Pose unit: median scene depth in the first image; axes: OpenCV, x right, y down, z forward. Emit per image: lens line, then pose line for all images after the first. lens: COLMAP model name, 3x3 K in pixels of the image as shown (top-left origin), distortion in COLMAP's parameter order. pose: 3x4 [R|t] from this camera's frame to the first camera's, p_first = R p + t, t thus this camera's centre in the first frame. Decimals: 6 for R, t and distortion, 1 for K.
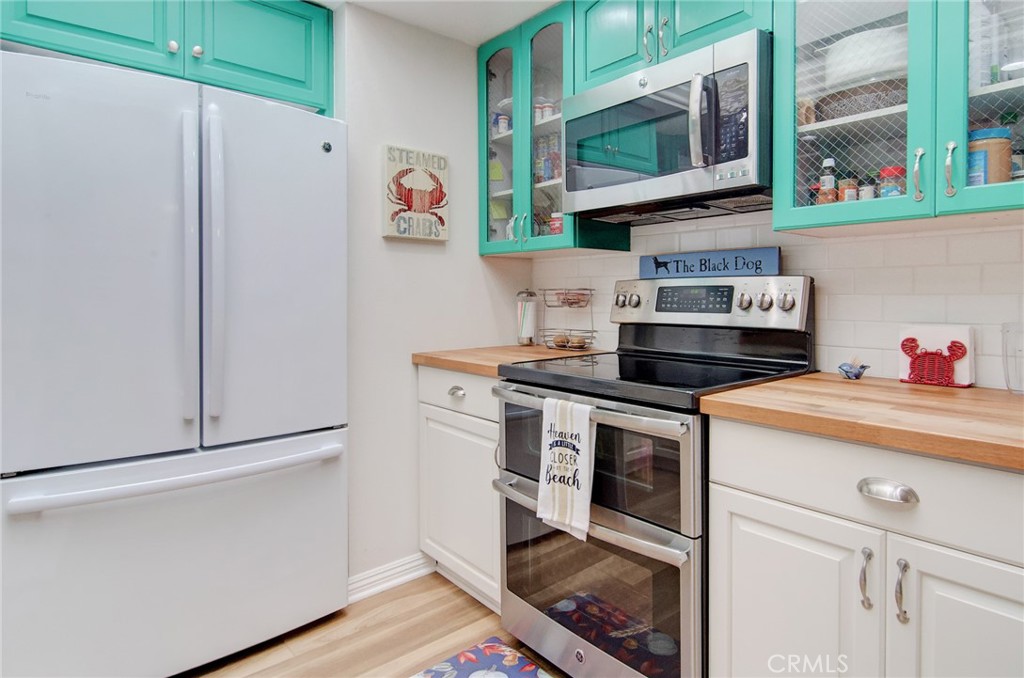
lens RADIAL K [[574.8, 0, 566.0], [0, 574.8, 303.7], [0, 0, 1]] dist [0.002311, -0.000398]
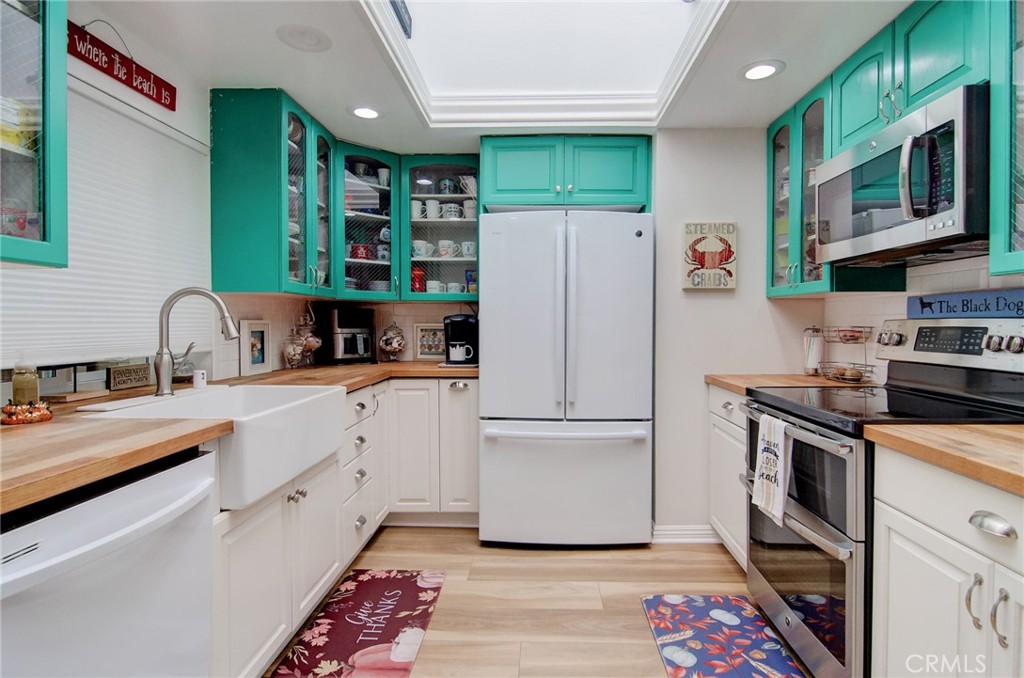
lens RADIAL K [[510.8, 0, 527.7], [0, 510.8, 332.3], [0, 0, 1]] dist [-0.001056, -0.009771]
pose [[0.716248, 0.012789, -0.697729, 0.299348], [-0.009713, 0.999918, 0.008357, -0.020385], [0.697779, 0.000791, 0.716313, -0.155396]]
